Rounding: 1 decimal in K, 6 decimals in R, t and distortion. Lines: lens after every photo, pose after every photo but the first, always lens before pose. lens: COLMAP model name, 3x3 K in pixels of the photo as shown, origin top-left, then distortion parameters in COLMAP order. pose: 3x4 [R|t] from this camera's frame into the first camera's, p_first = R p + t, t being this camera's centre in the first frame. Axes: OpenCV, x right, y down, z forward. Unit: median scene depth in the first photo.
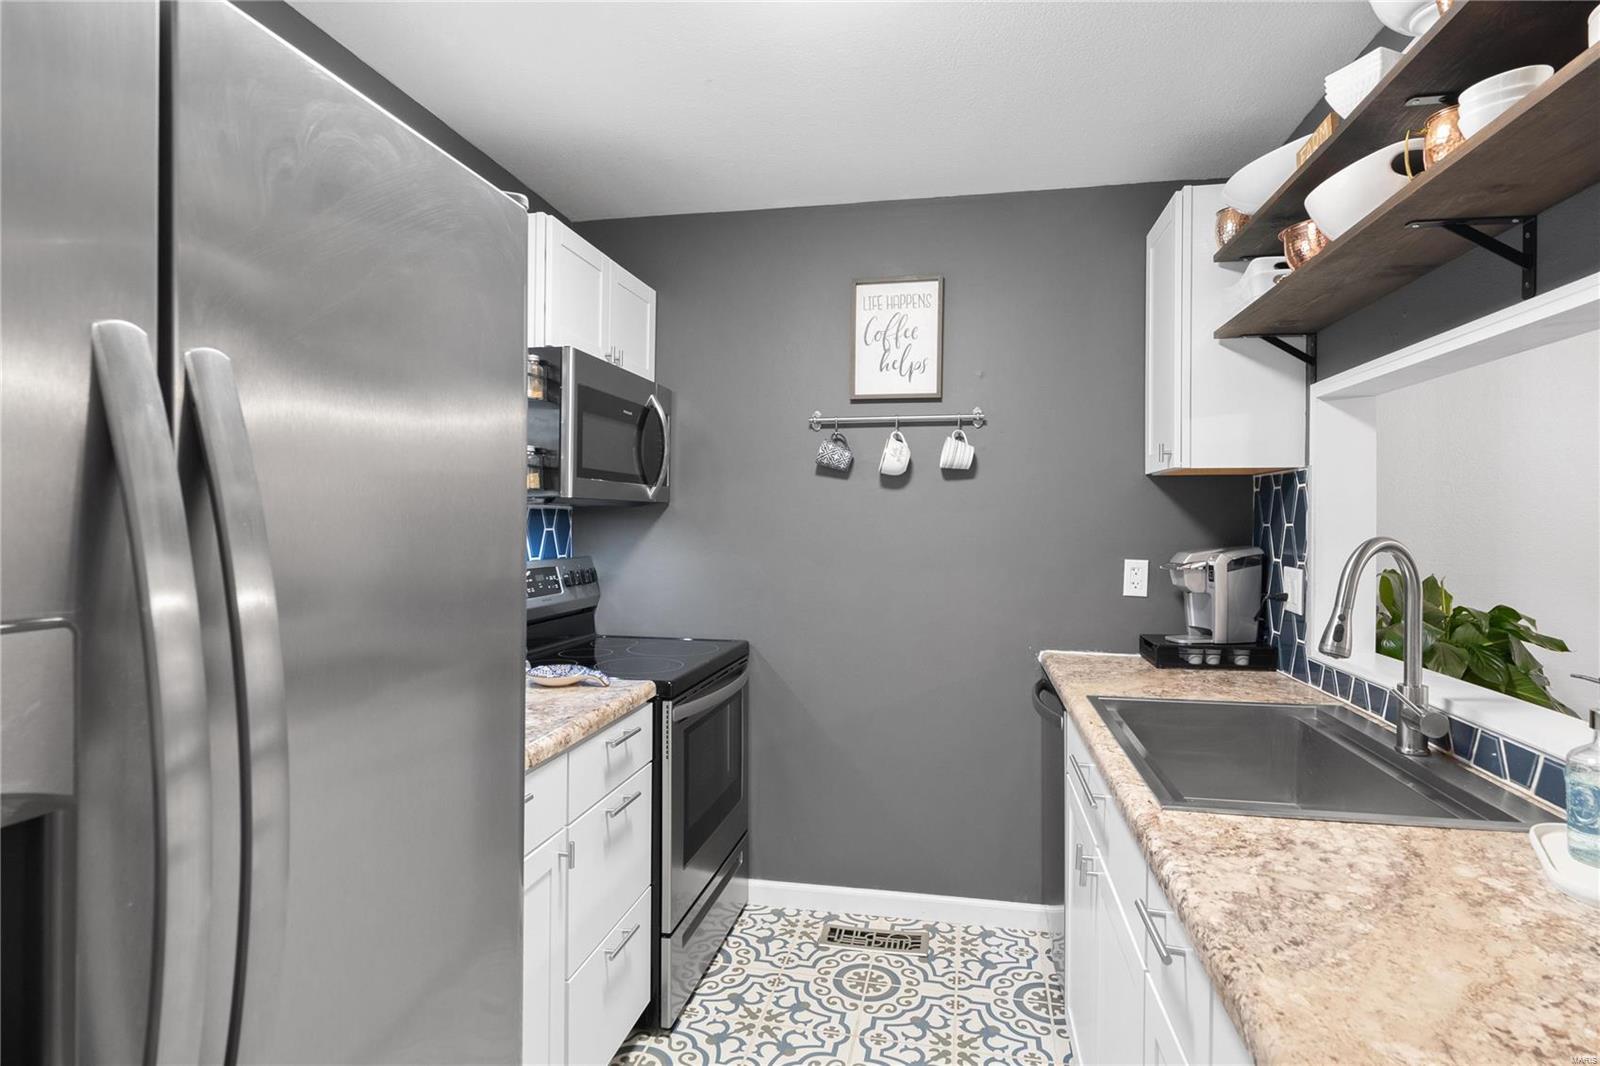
lens RADIAL K [[828.8, 0, 793.0], [0, 828.8, 524.5], [0, 0, 1]] dist [-0.001648, -0.001963]
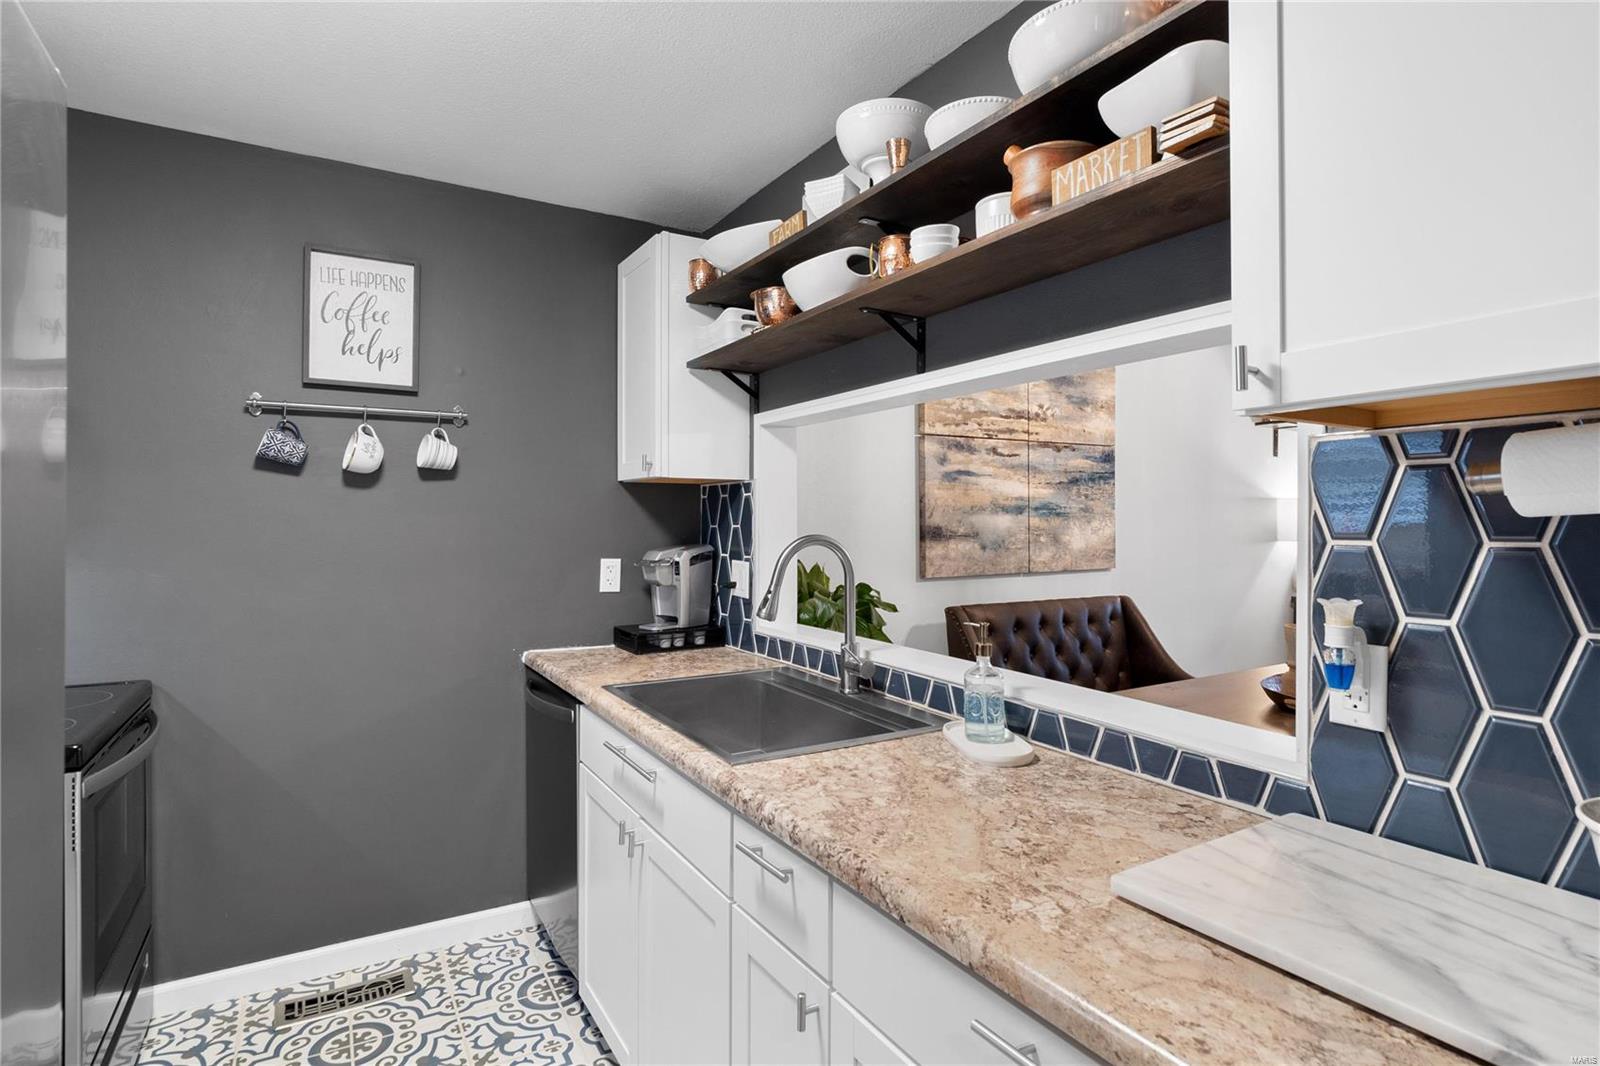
lens RADIAL K [[828.8, 0, 793.0], [0, 828.8, 524.5], [0, 0, 1]] dist [-0.001648, -0.001963]
pose [[0.743763, -0.004790, 0.668426, -0.153448], [0.005144, 0.999986, 0.001441, -0.003156], [-0.668424, 0.002366, 0.743777, 0.027575]]
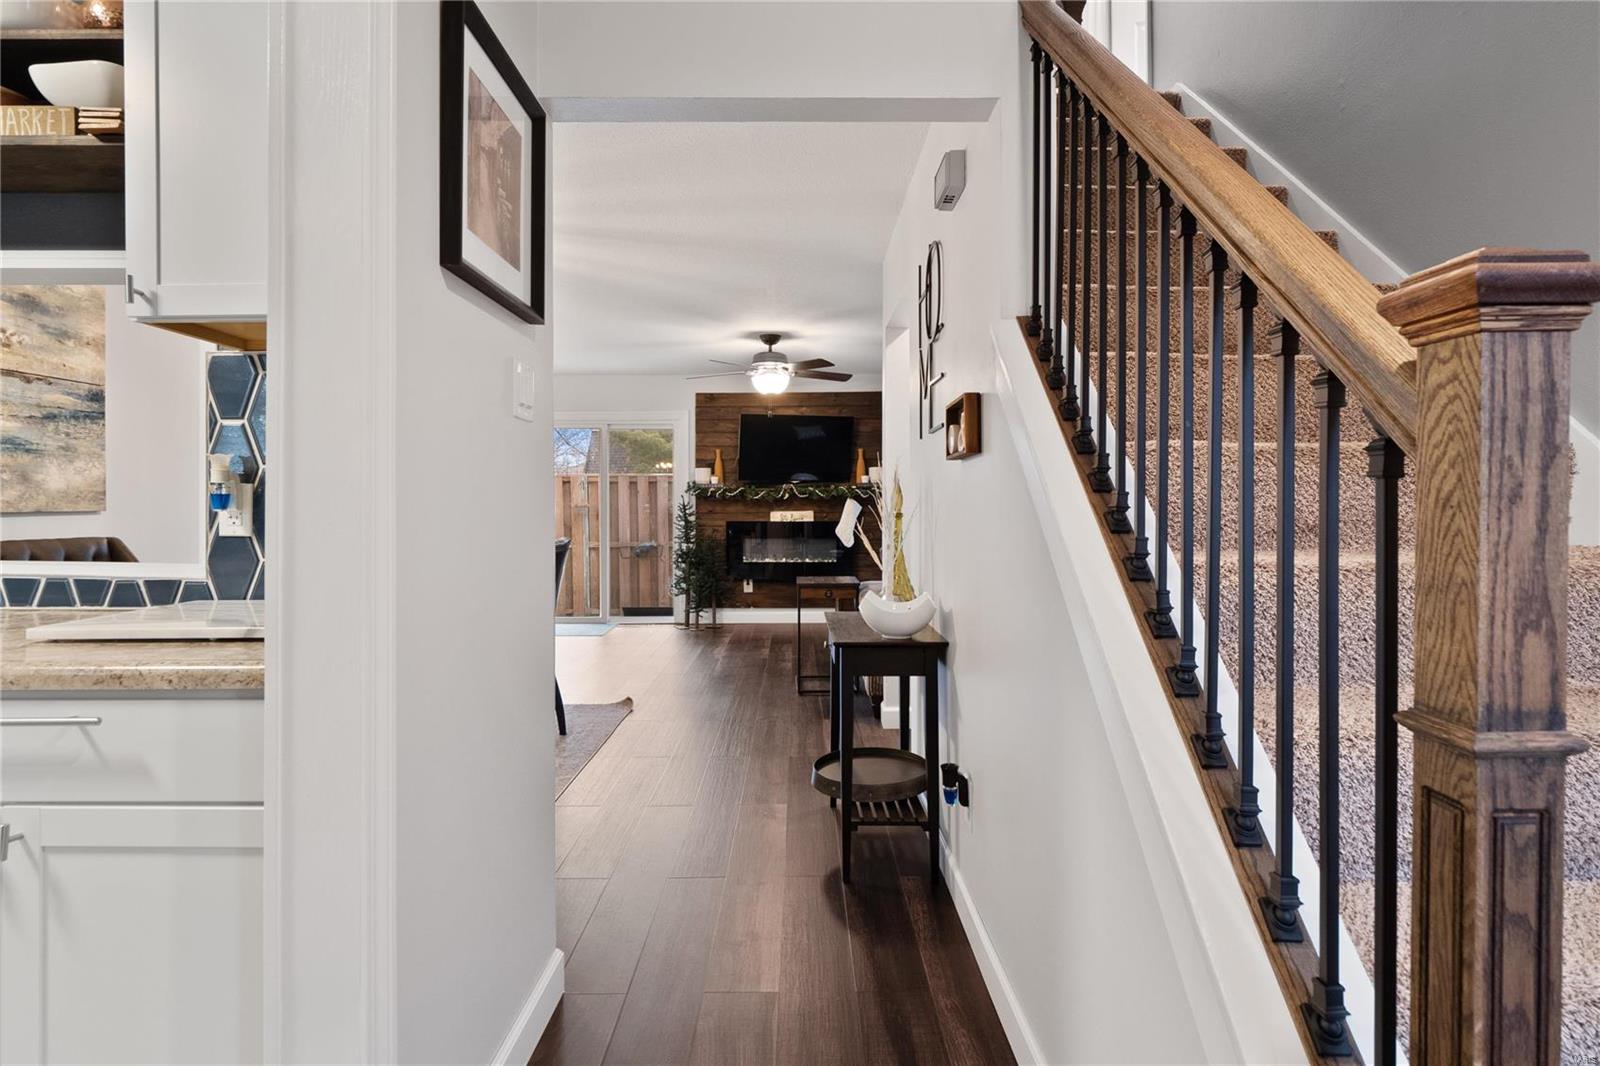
lens RADIAL K [[828.0, 0, 800.4], [0, 828.0, 504.7], [0, 0, 1]] dist [-0.000851, 0.000393]
pose [[-0.200782, -0.000969, 0.979636, -0.445310], [0.005361, 0.999983, 0.002088, 0.088184], [-0.979621, 0.005671, -0.200773, -0.191472]]
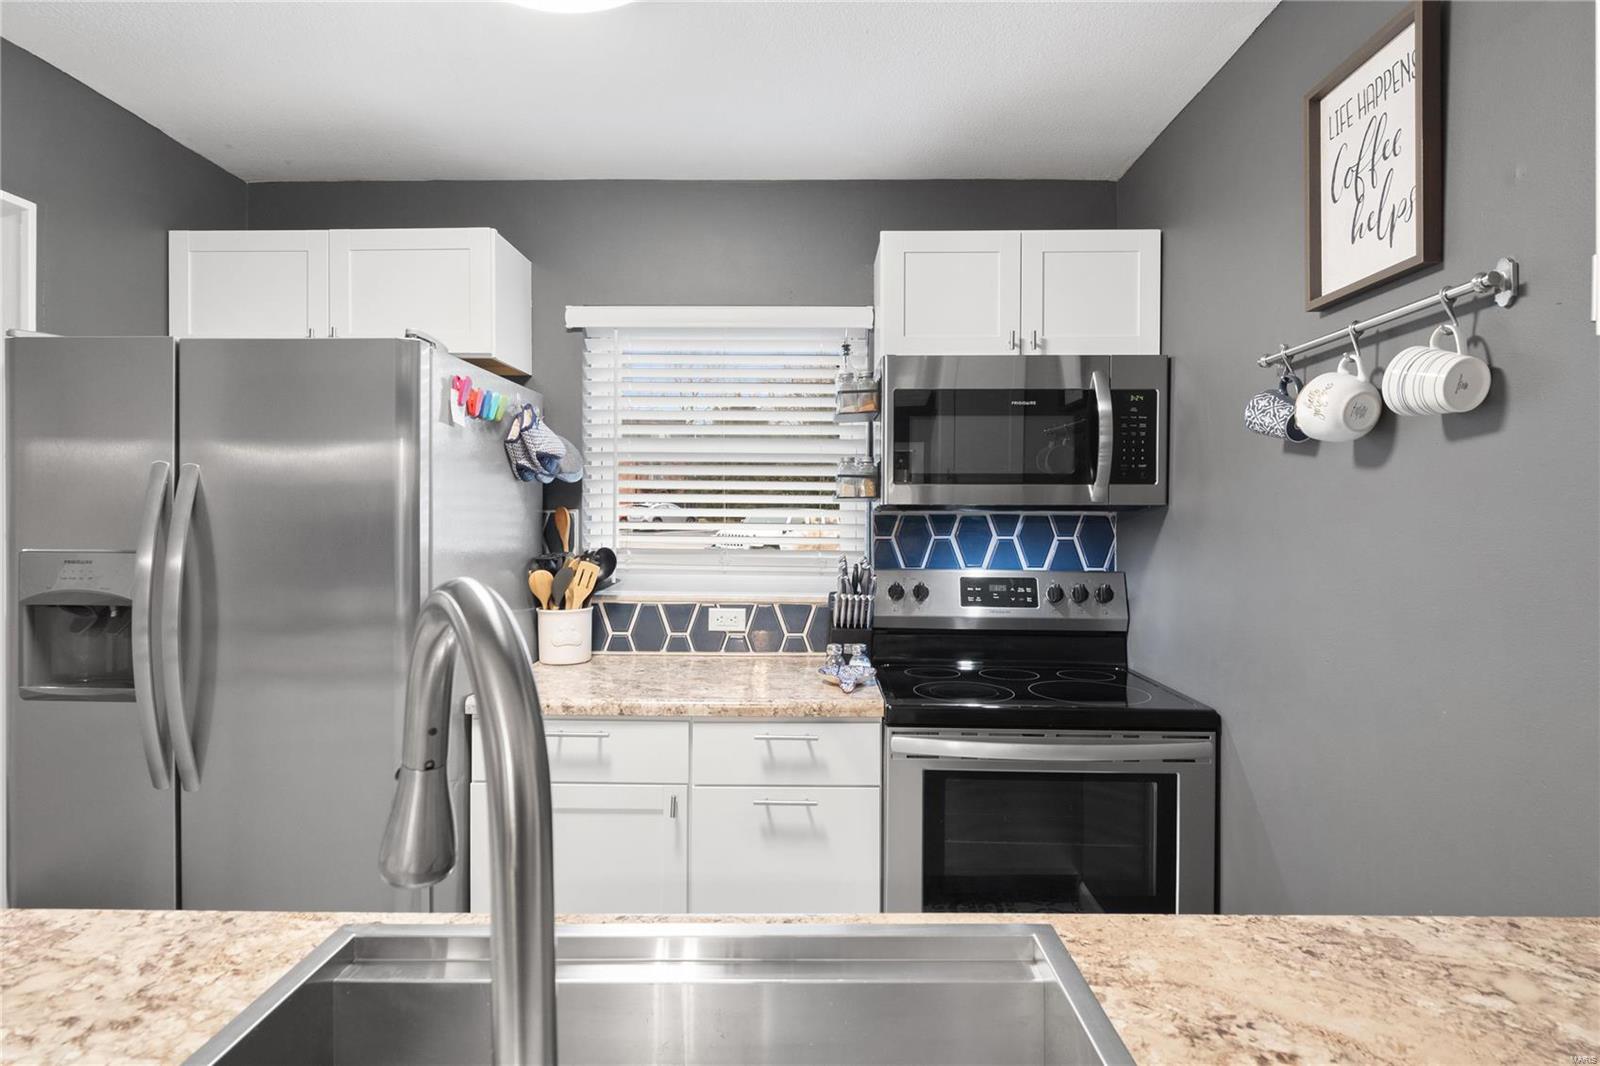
lens RADIAL K [[810.5, 0, 797.3], [0, 810.5, 526.7], [0, 0, 1]] dist [0.001336, 0.001016]
pose [[0.180243, -0.000394, -0.983622, 0.651633], [-0.006704, 0.999976, -0.001629, -0.004269], [0.983599, 0.006887, 0.180236, 0.675965]]
